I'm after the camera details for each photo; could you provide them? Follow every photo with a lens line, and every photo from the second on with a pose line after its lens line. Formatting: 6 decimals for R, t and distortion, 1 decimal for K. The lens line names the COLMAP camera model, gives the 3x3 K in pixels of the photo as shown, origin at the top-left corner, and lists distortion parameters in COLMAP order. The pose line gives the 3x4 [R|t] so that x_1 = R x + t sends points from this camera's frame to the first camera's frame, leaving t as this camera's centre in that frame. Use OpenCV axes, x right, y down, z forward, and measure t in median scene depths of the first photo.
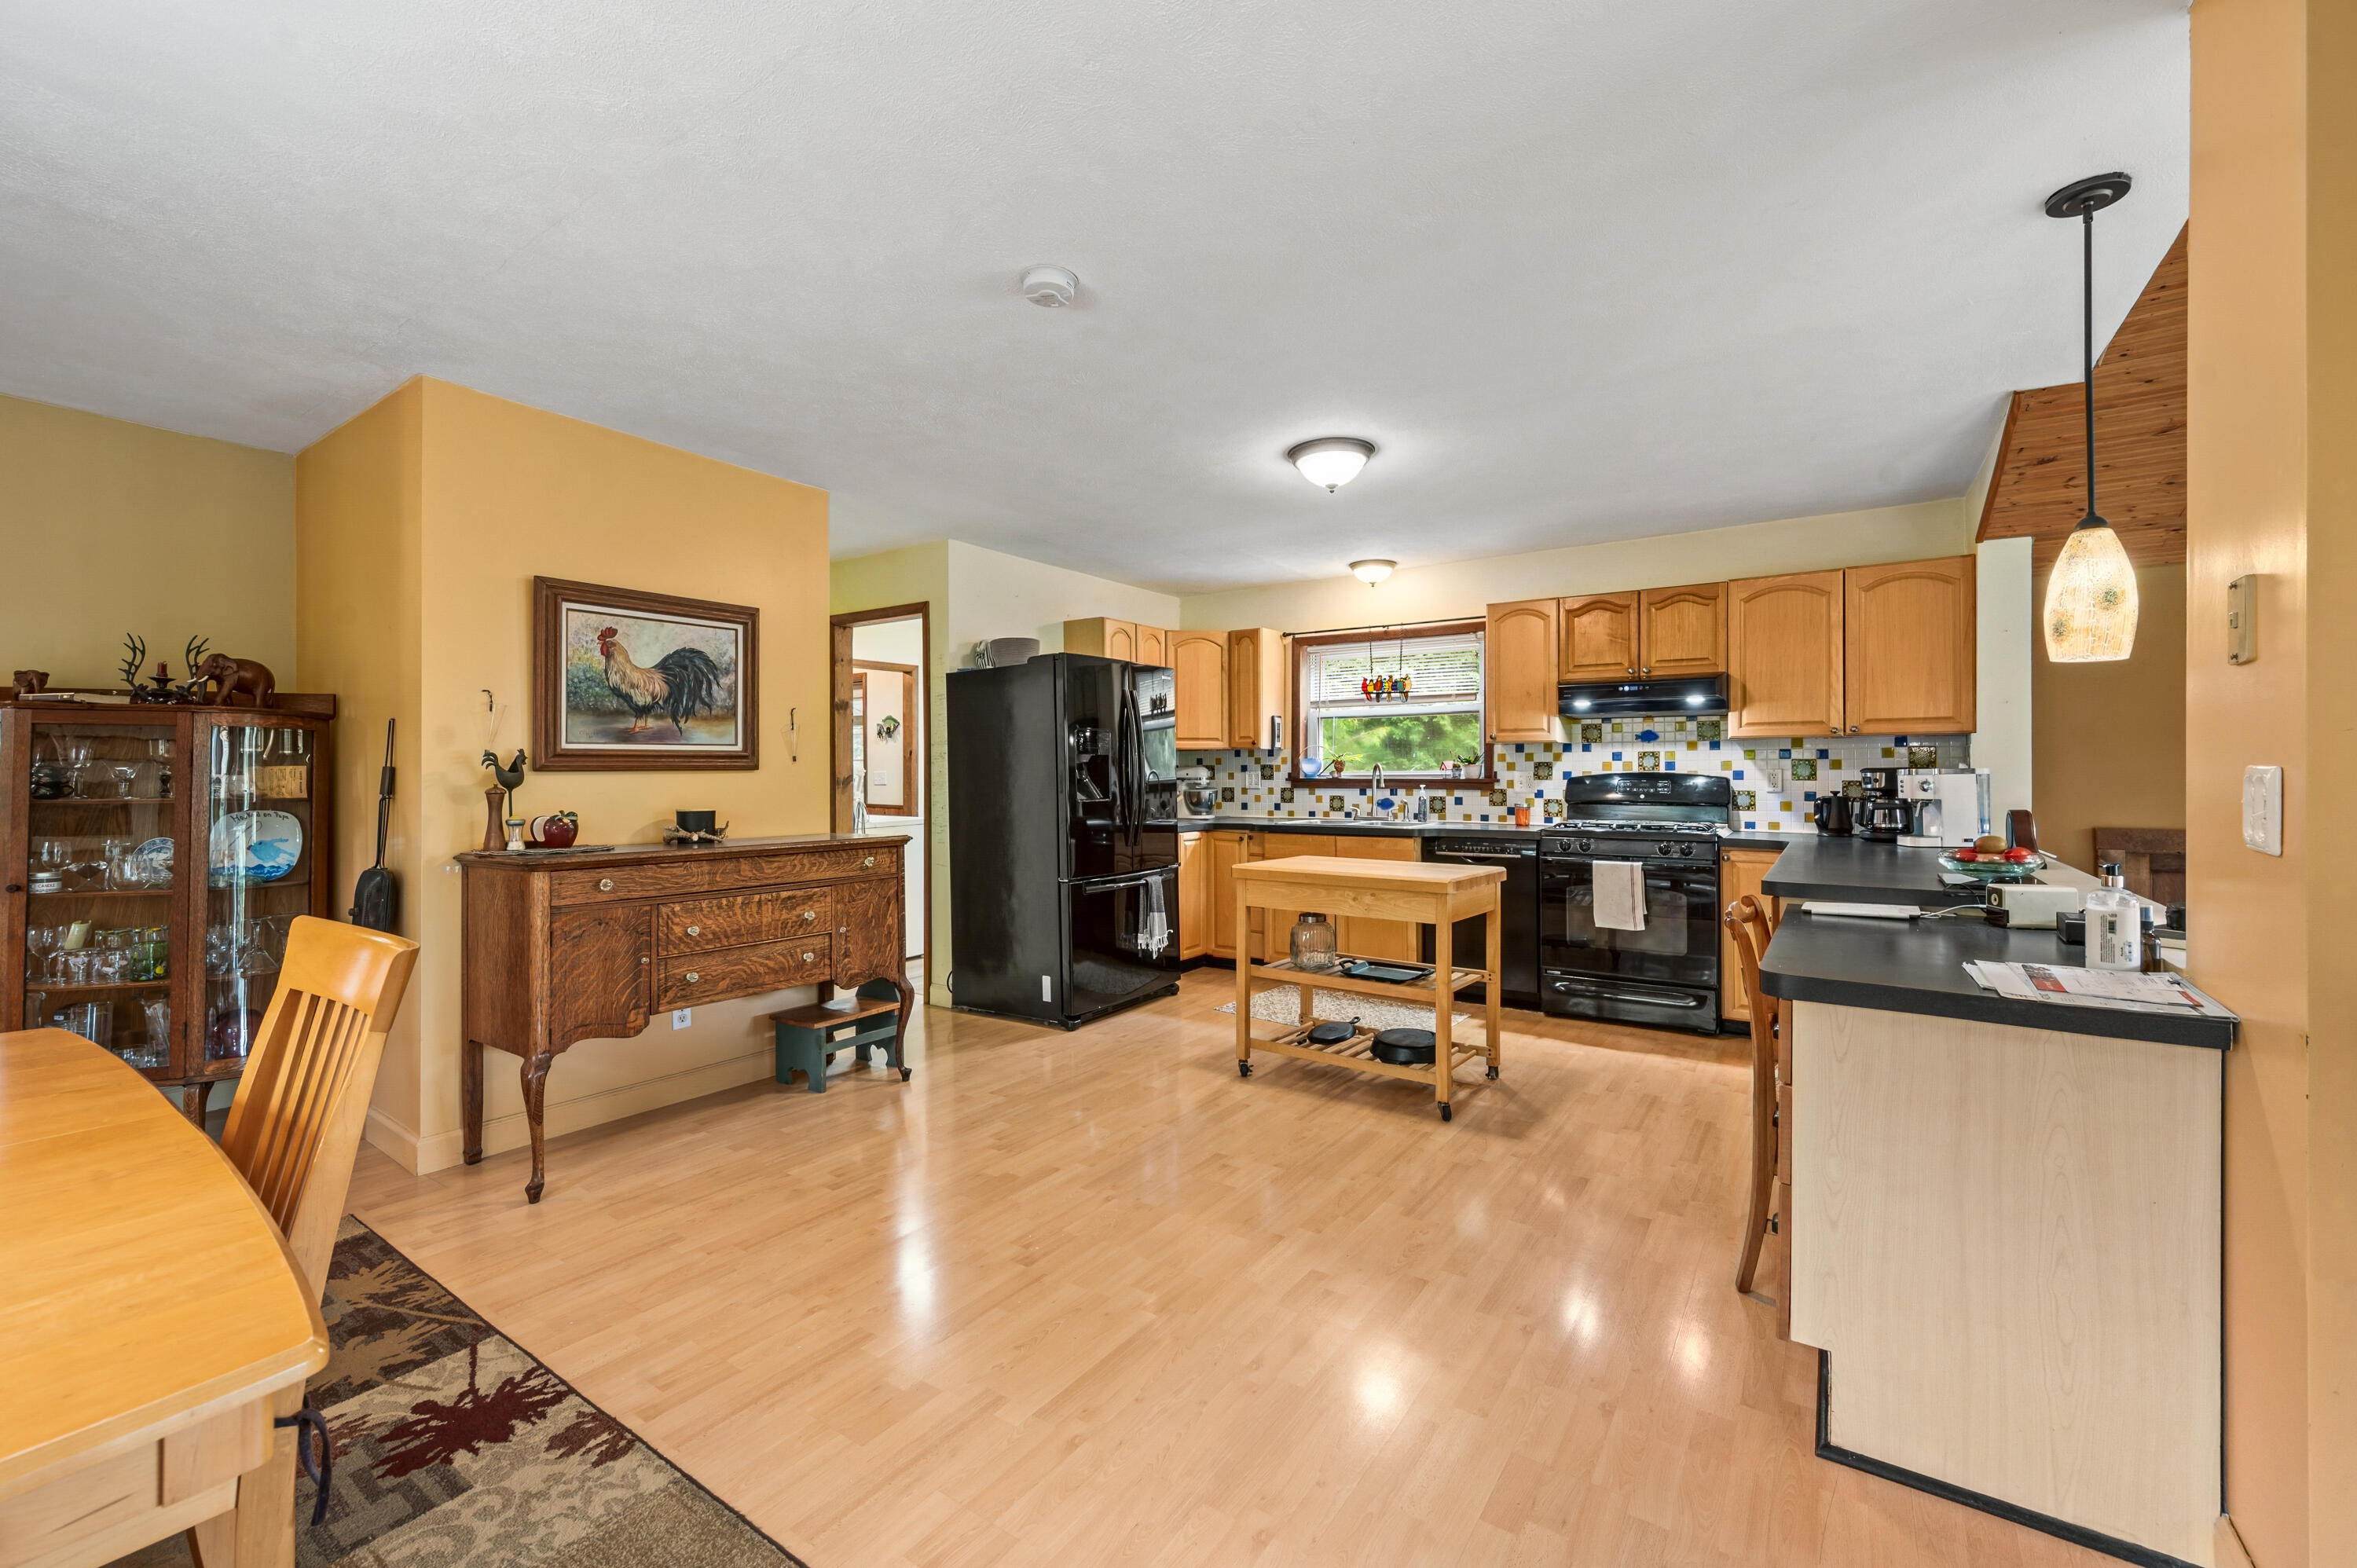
lens RADIAL K [[953.9, 0, 1183.0], [0, 953.9, 773.7], [0, 0, 1]] dist [-0.000563, 0.000068]
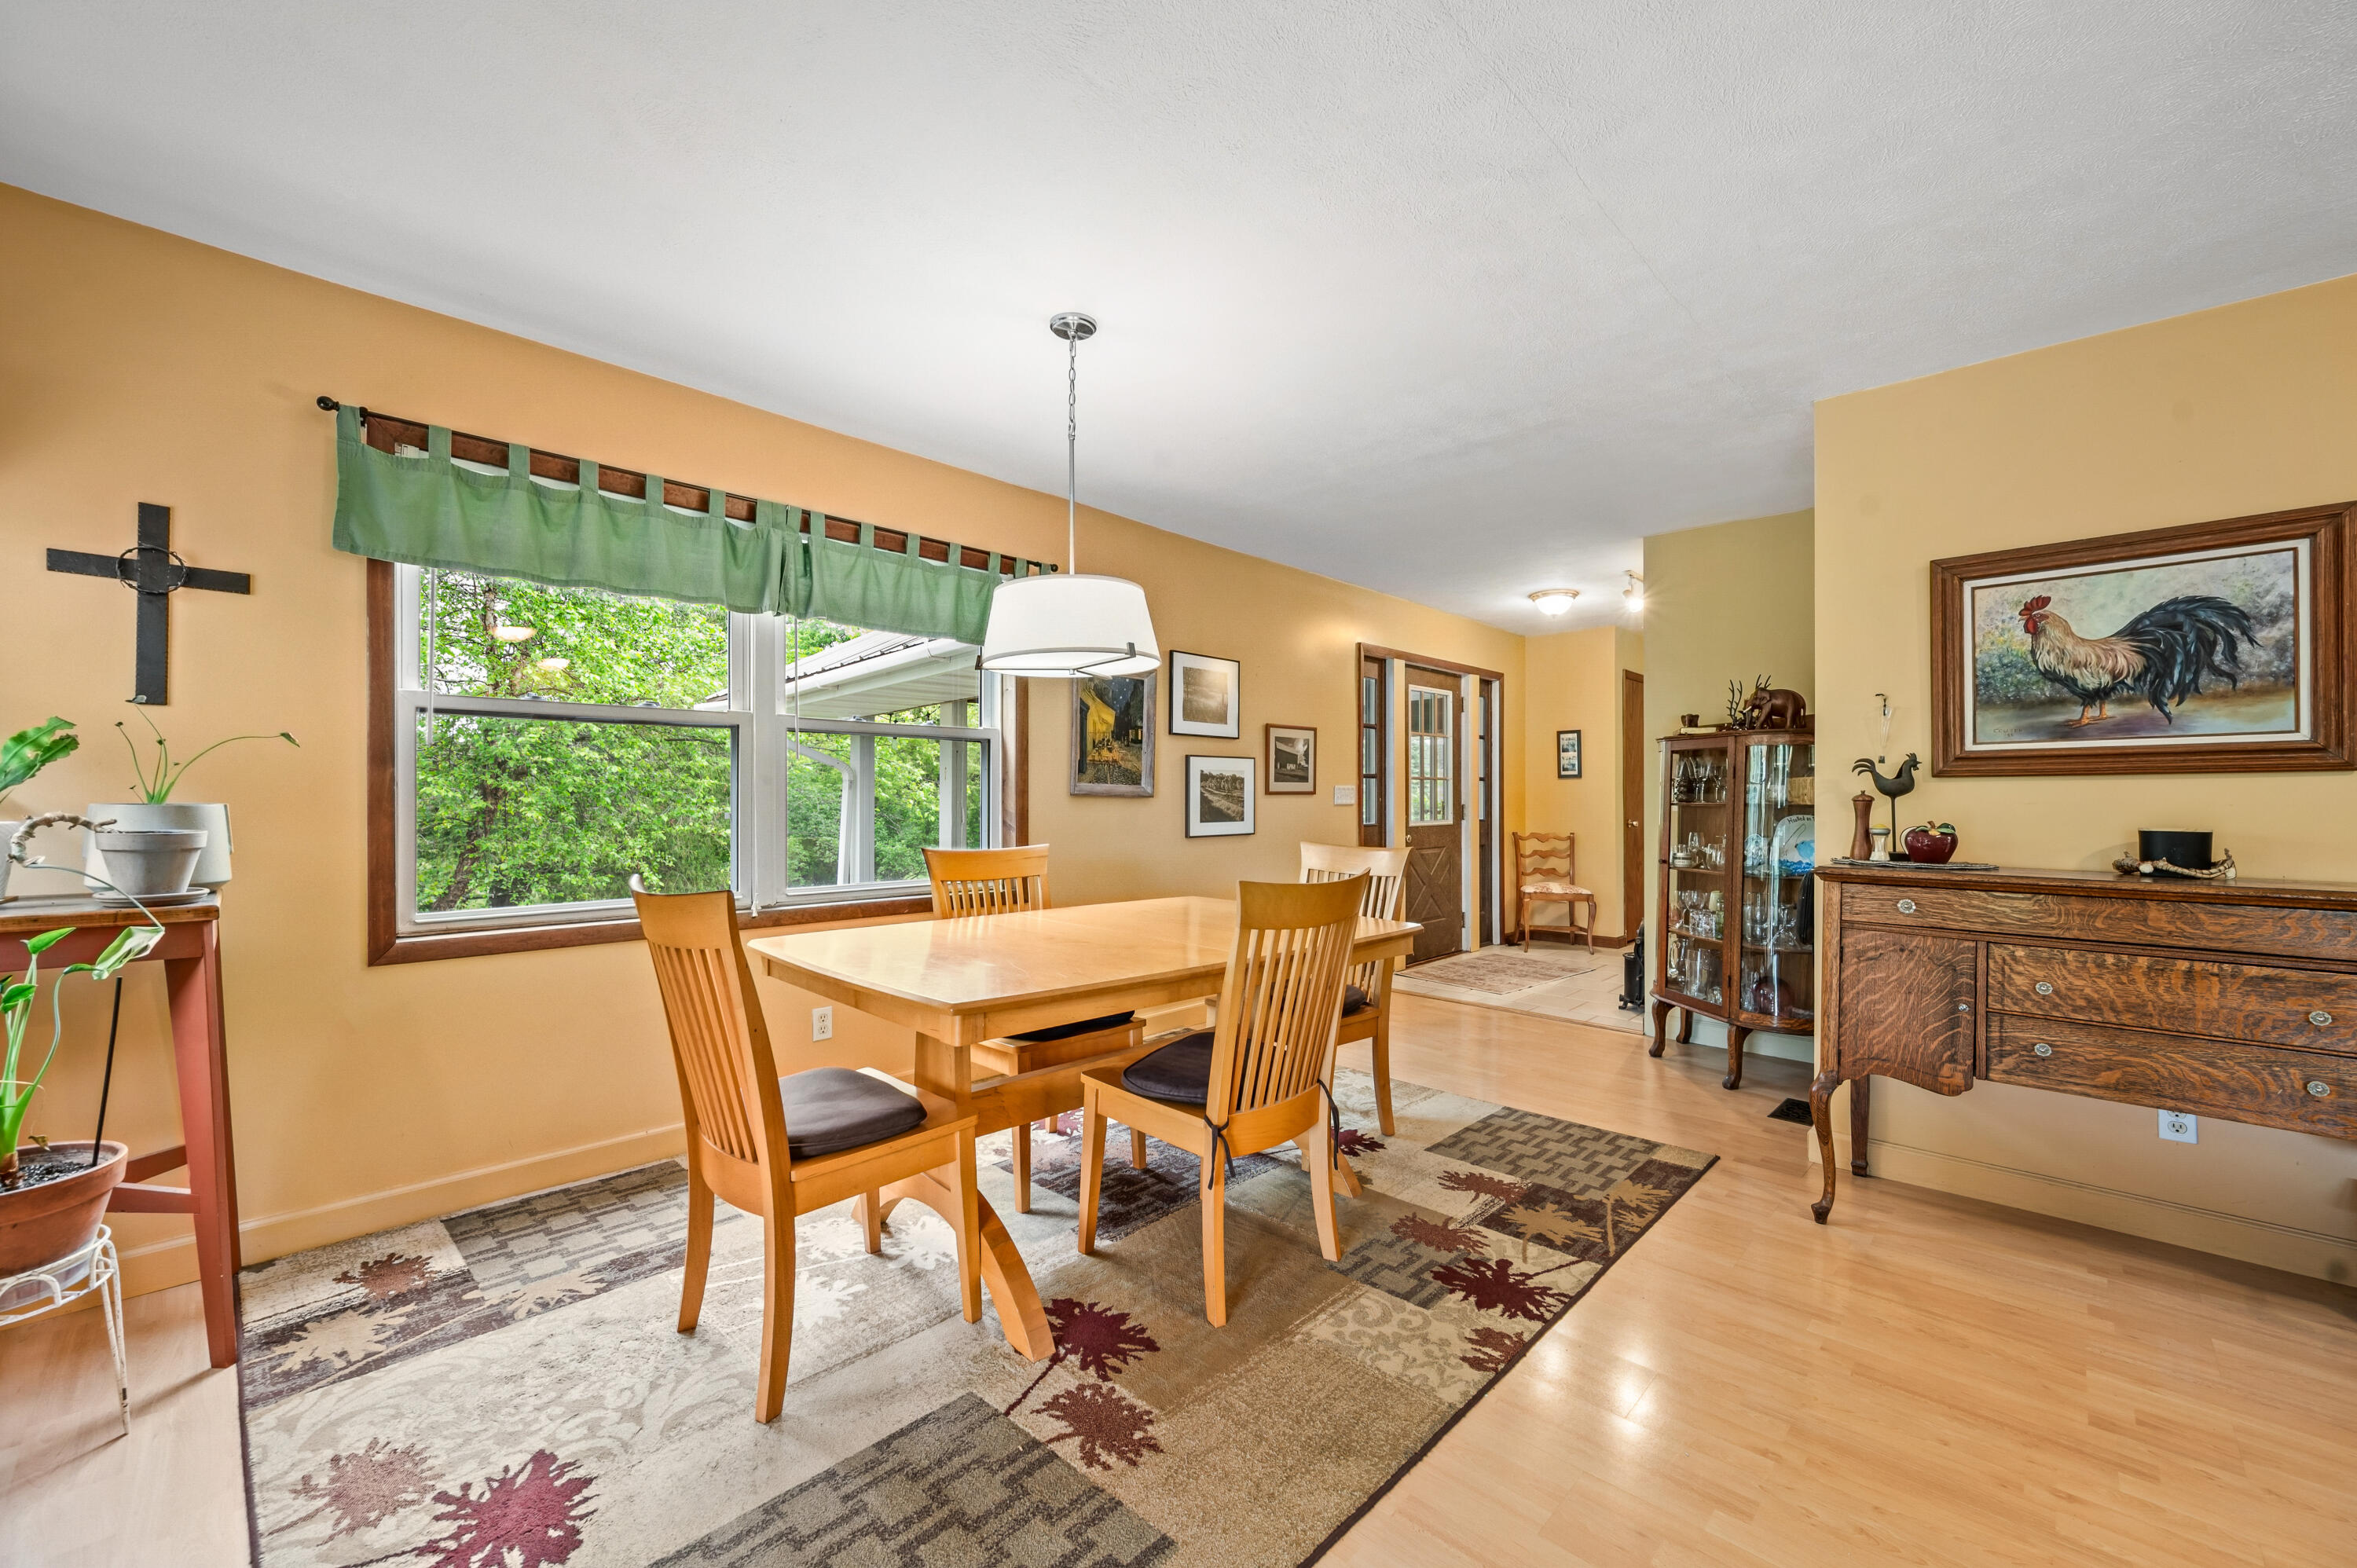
lens RADIAL K [[935.1, 0, 1180.7], [0, 935.1, 790.8], [0, 0, 1]] dist [-0.000849, -0.000114]
pose [[-0.159183, -0.001770, -0.987248, 0.264995], [0.000456, 0.999998, -0.001866, 0.010043], [0.987249, -0.000747, -0.159182, 0.378827]]
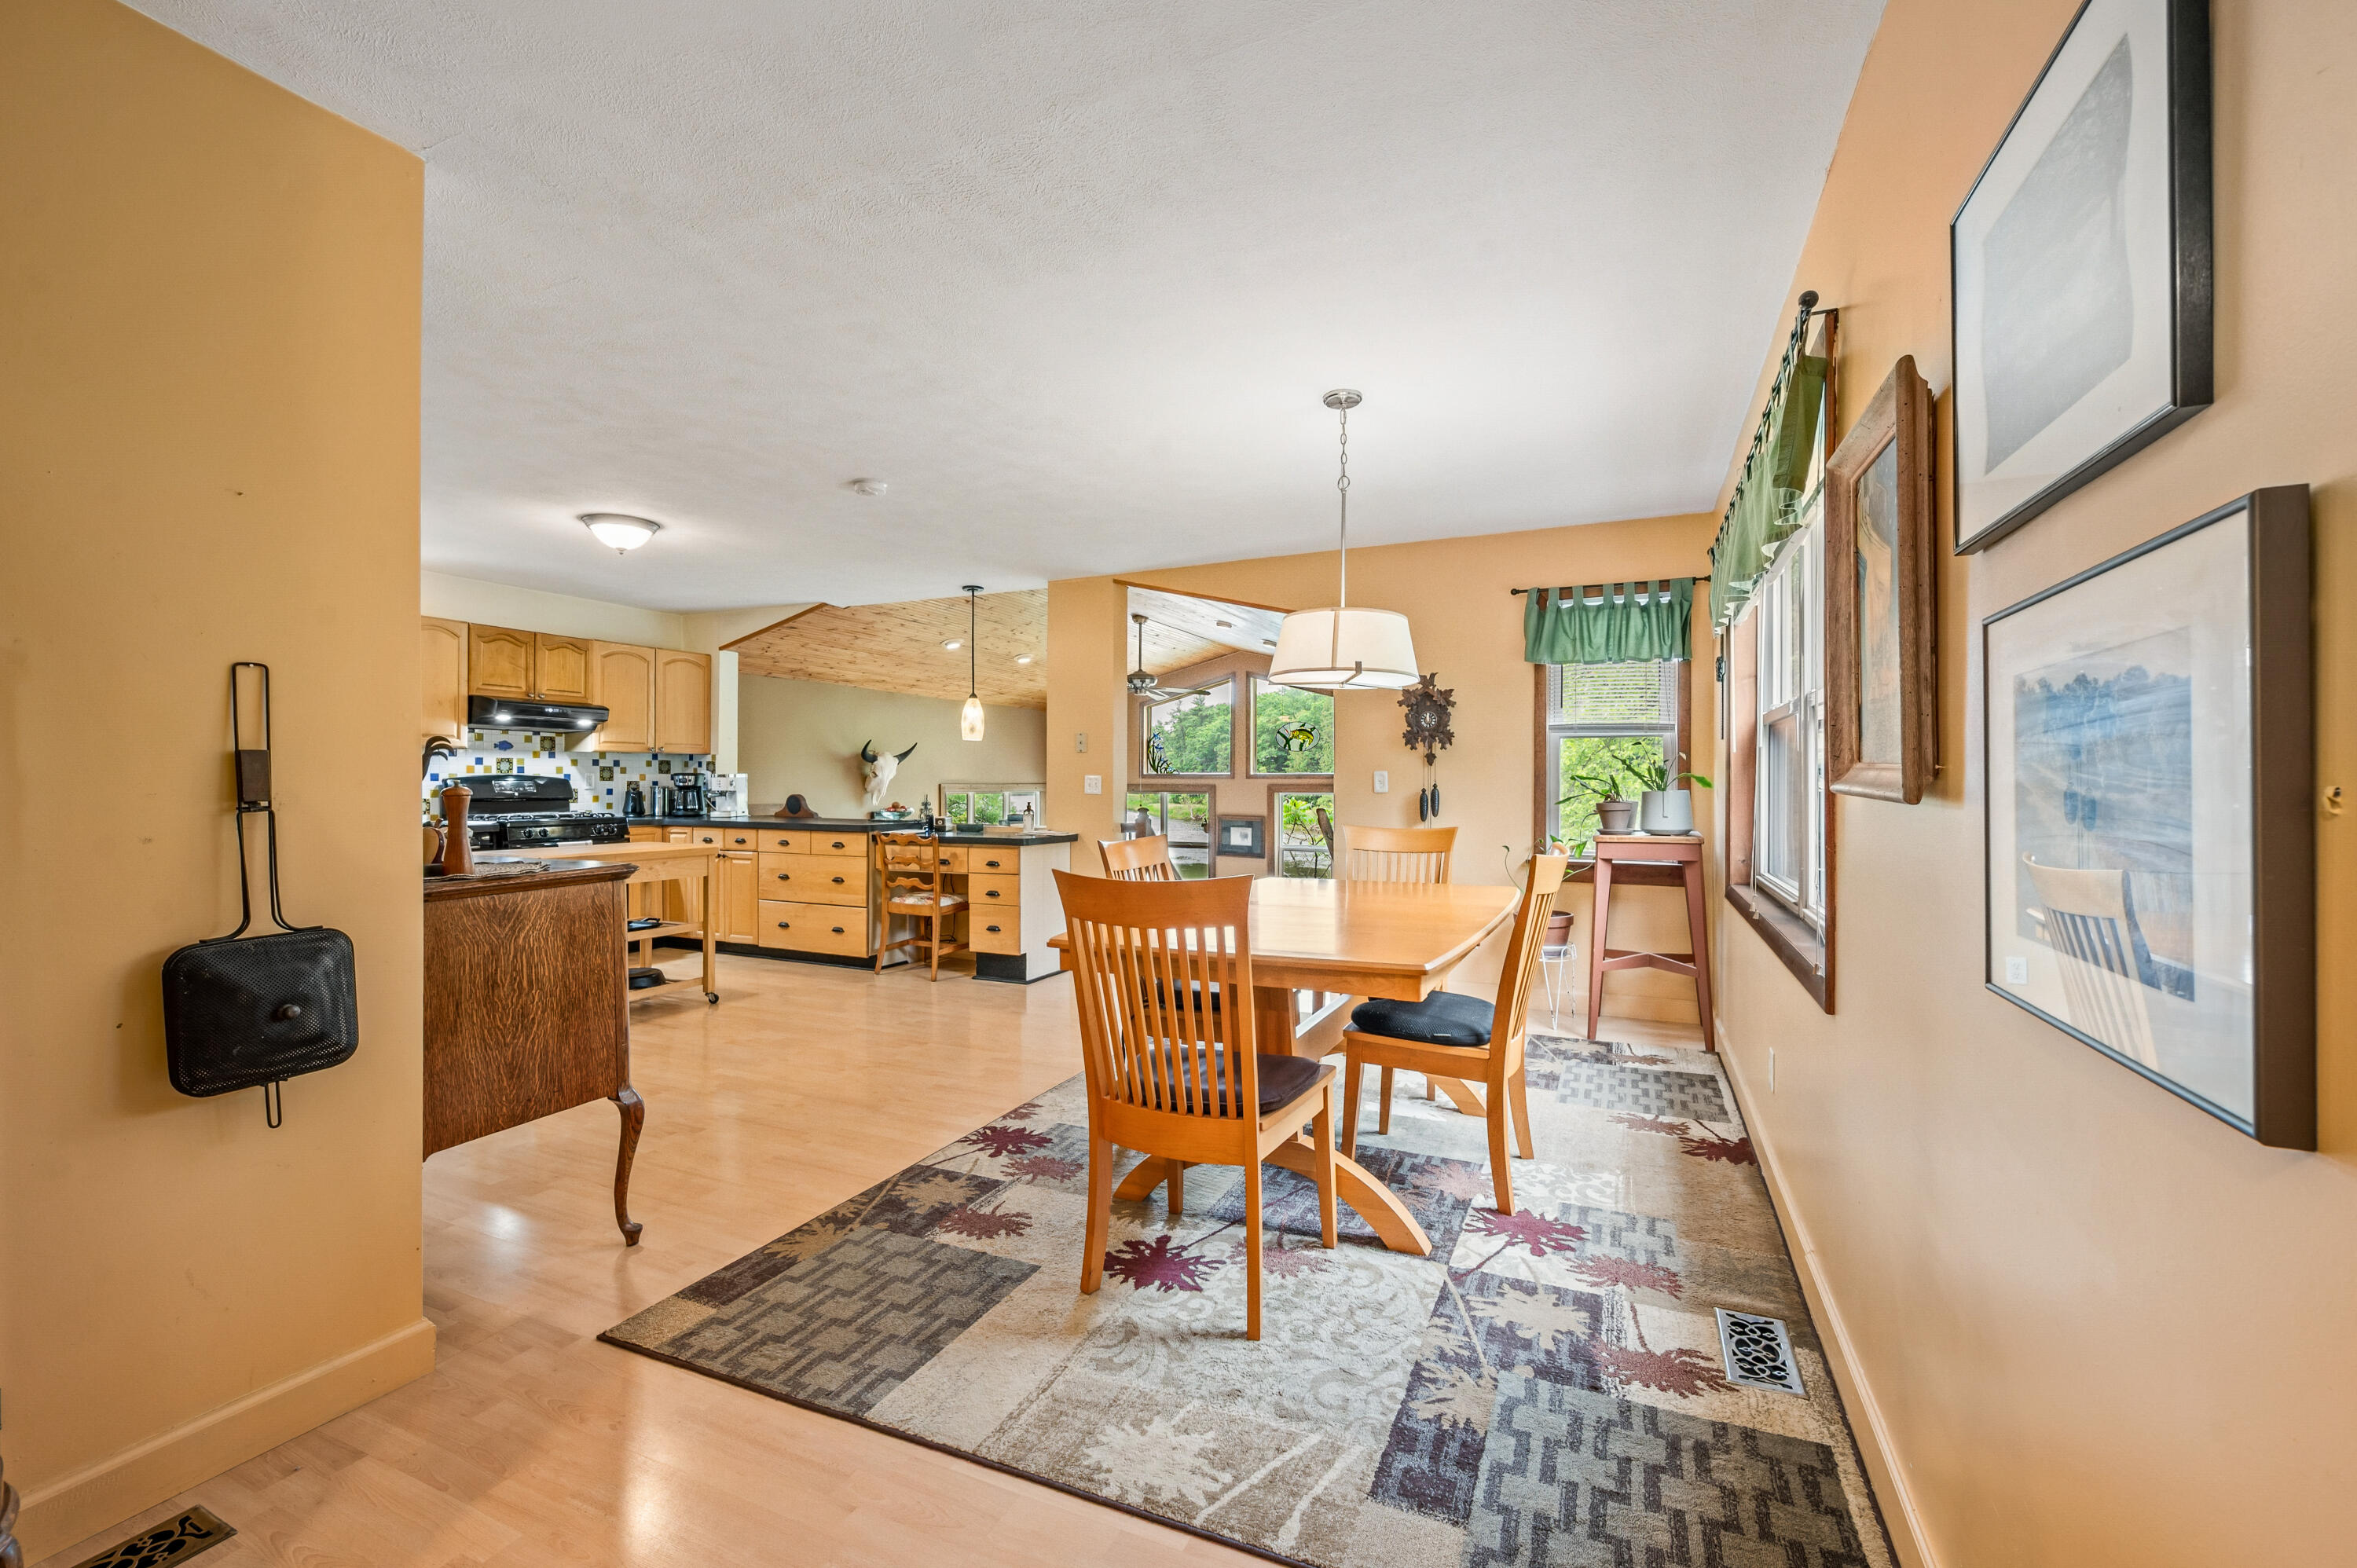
lens RADIAL K [[953.9, 0, 1183.0], [0, 953.9, 773.7], [0, 0, 1]] dist [-0.000563, 0.000068]
pose [[-0.174437, 0.008051, 0.984635, -1.227109], [-0.002165, 0.999961, -0.008559, 0.008317], [-0.984666, -0.003625, -0.174413, 0.478815]]
